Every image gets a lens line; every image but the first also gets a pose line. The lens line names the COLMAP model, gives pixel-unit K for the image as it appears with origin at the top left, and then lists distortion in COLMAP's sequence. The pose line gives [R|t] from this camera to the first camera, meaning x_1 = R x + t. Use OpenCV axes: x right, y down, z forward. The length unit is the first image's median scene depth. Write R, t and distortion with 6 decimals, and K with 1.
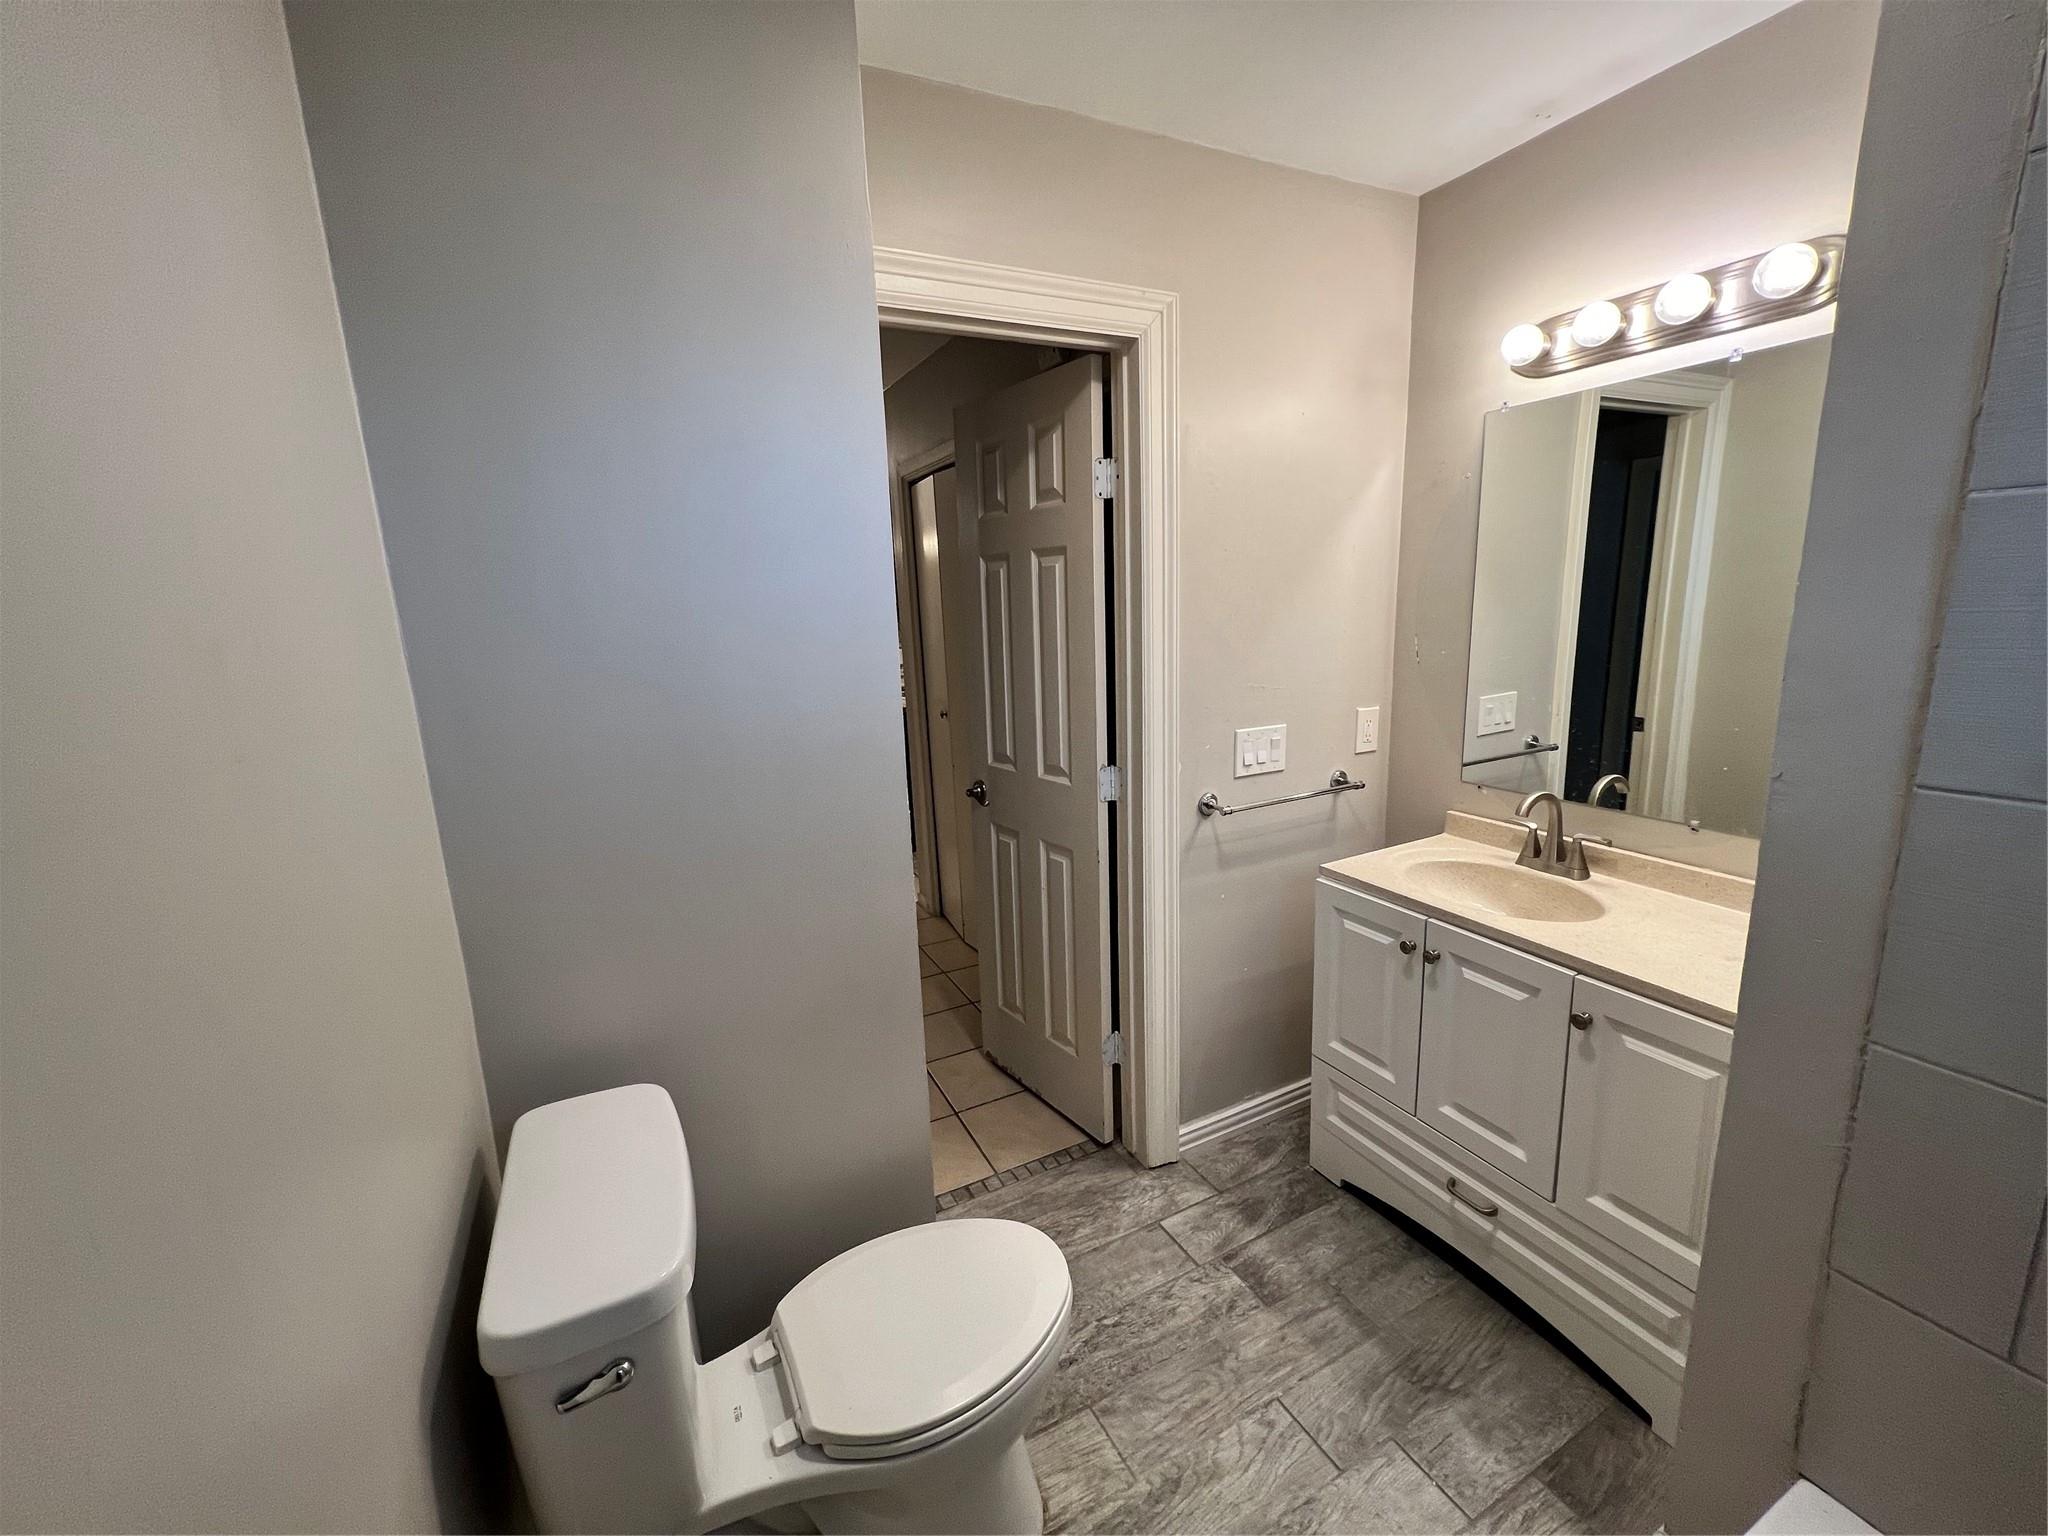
lens RADIAL K [[822.5, 0, 1027.1], [0, 822.5, 764.0], [0, 0, 1]] dist [-0.001908, 0.000207]
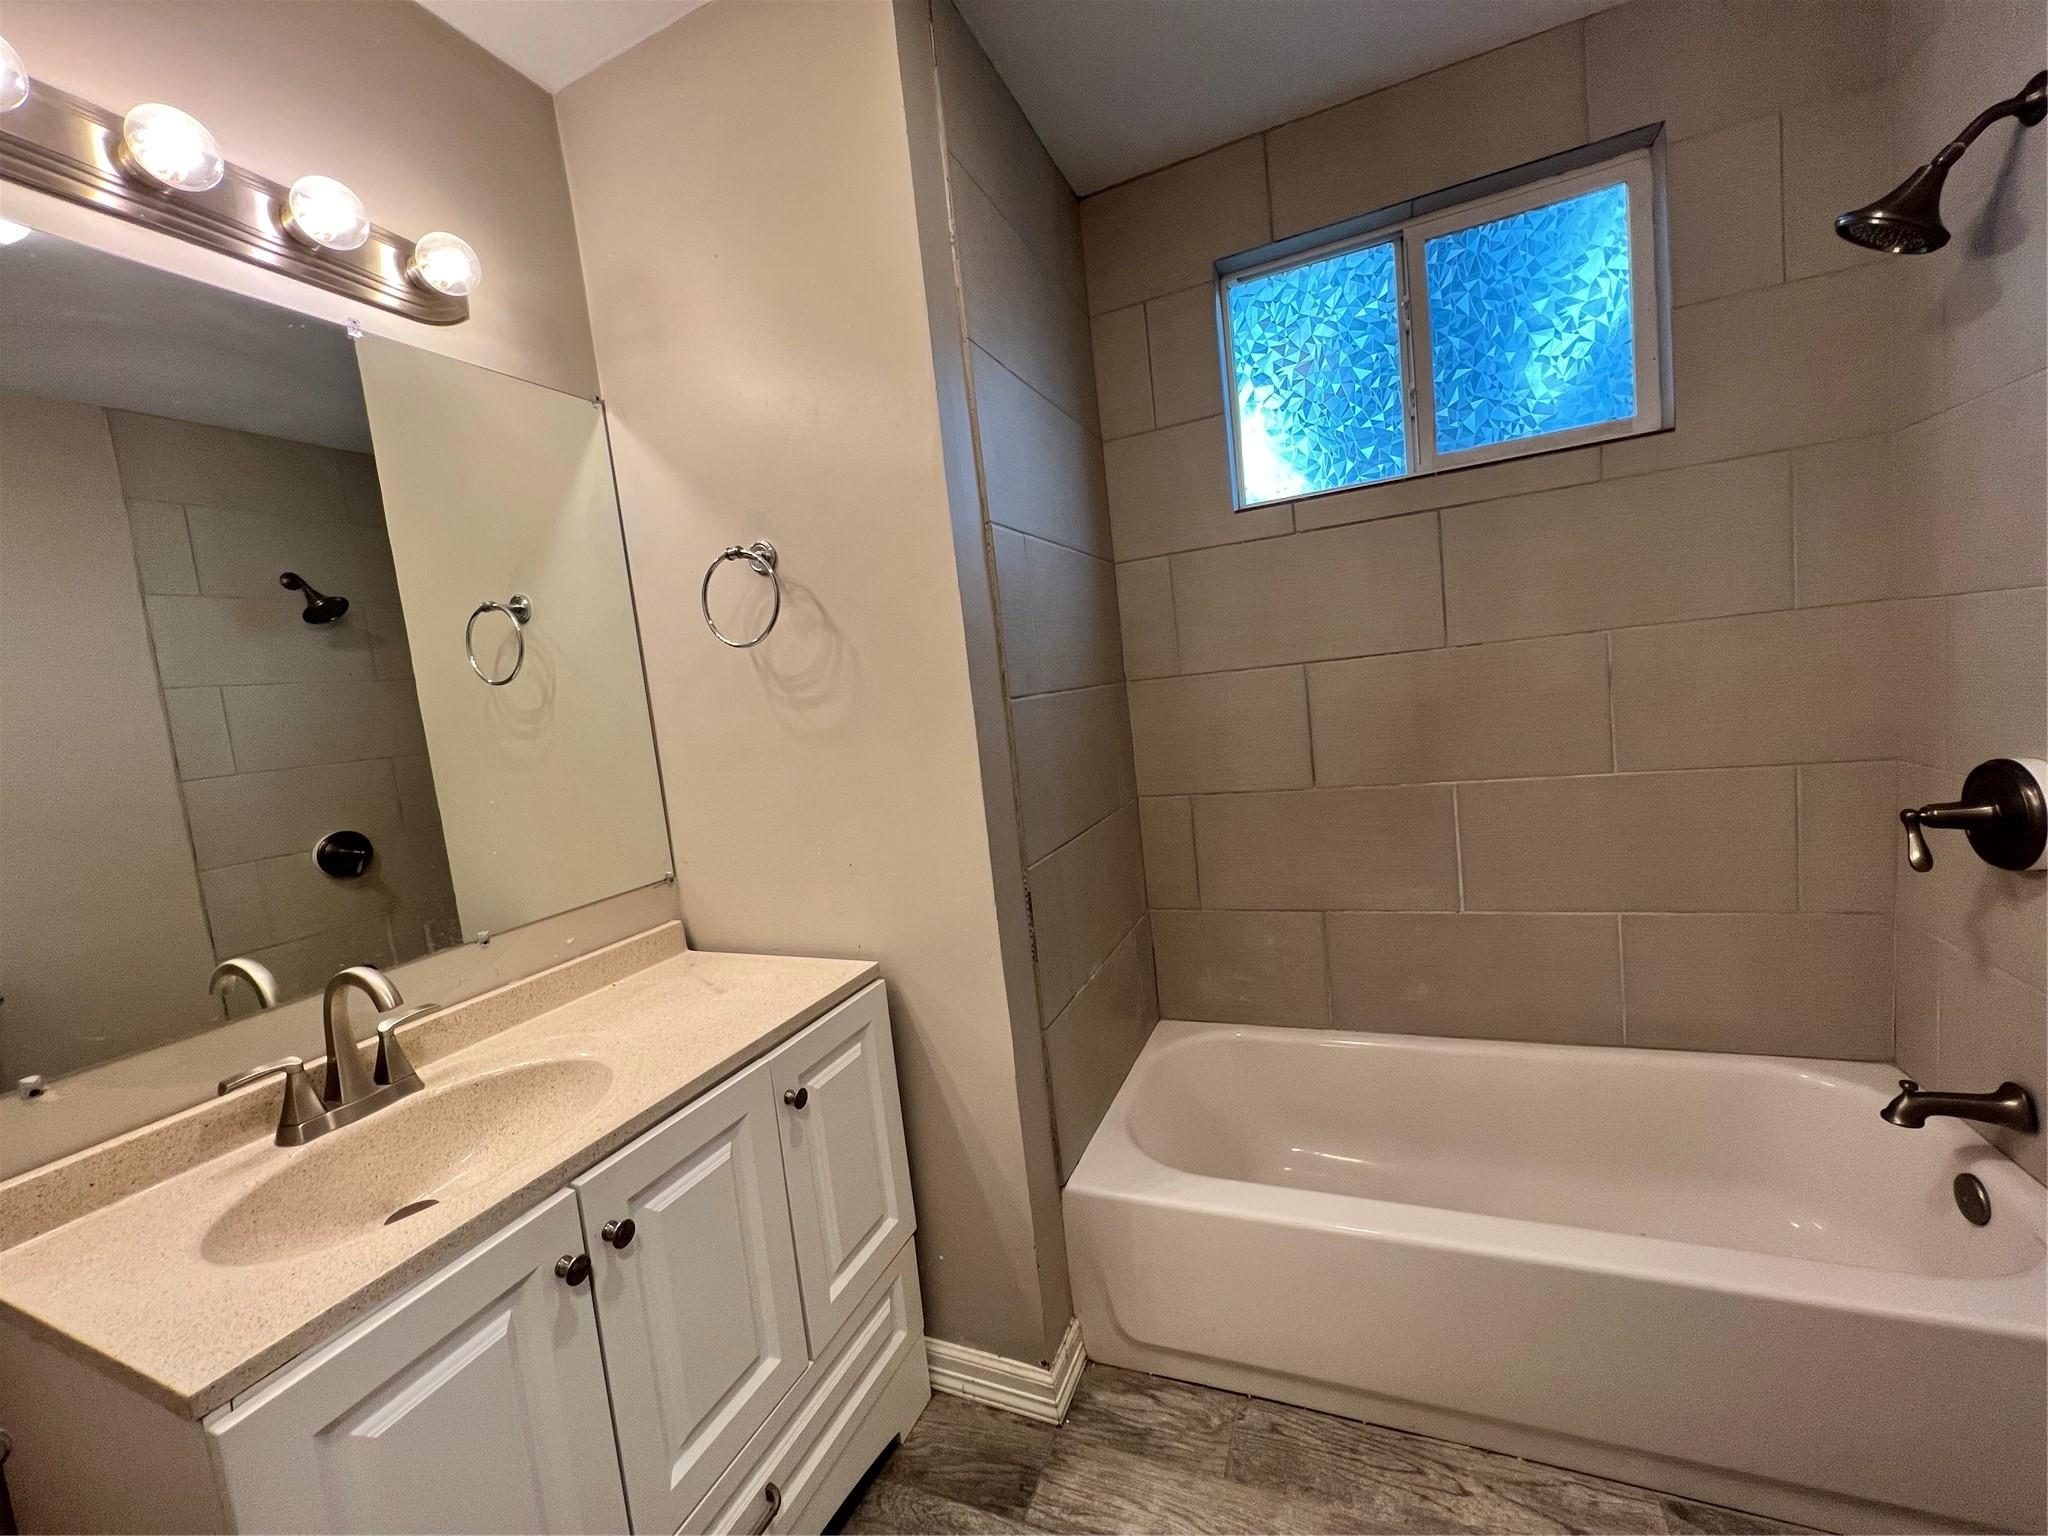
lens RADIAL K [[820.3, 0, 1024.9], [0, 820.3, 766.5], [0, 0, 1]] dist [-0.000754, -0.000497]
pose [[-0.635223, 0.035221, 0.771526, -0.091561], [0.281801, 0.940659, 0.189074, -0.073230], [-0.719083, 0.337521, -0.607453, 1.002207]]
